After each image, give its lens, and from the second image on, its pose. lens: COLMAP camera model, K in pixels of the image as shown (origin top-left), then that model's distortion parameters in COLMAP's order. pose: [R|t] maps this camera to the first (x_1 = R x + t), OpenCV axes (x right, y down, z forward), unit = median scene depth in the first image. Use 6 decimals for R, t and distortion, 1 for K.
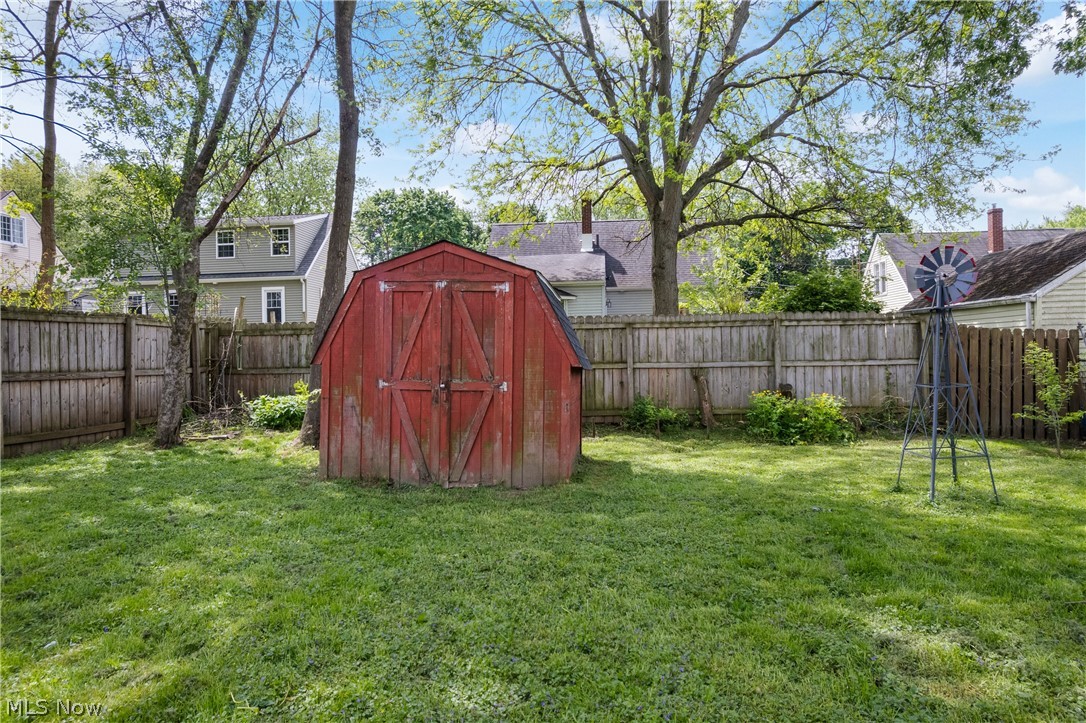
lens RADIAL K [[690.2, 0, 545.4], [0, 690.2, 351.1], [0, 0, 1]] dist [-0.079832, 0.070830]
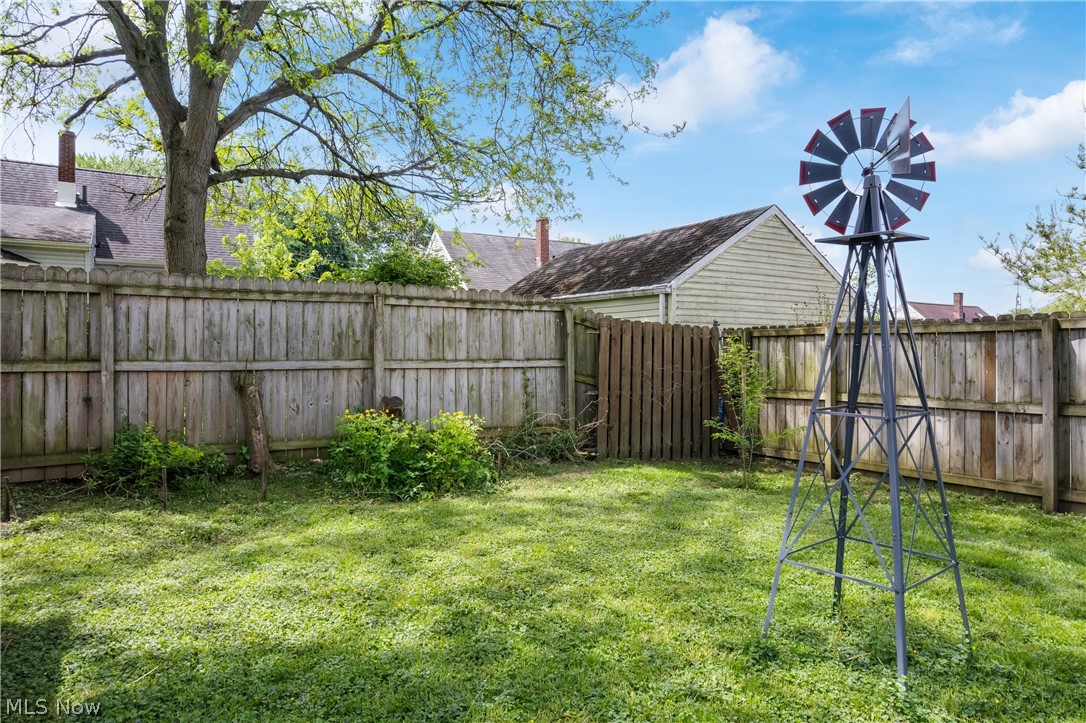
lens RADIAL K [[690.2, 0, 545.4], [0, 690.2, 351.1], [0, 0, 1]] dist [-0.079832, 0.070830]
pose [[0.789571, 0.018897, 0.613368, 0.072504], [-0.015425, 0.999821, -0.010947, 0.010338], [-0.613465, -0.000818, 0.789722, 0.403179]]
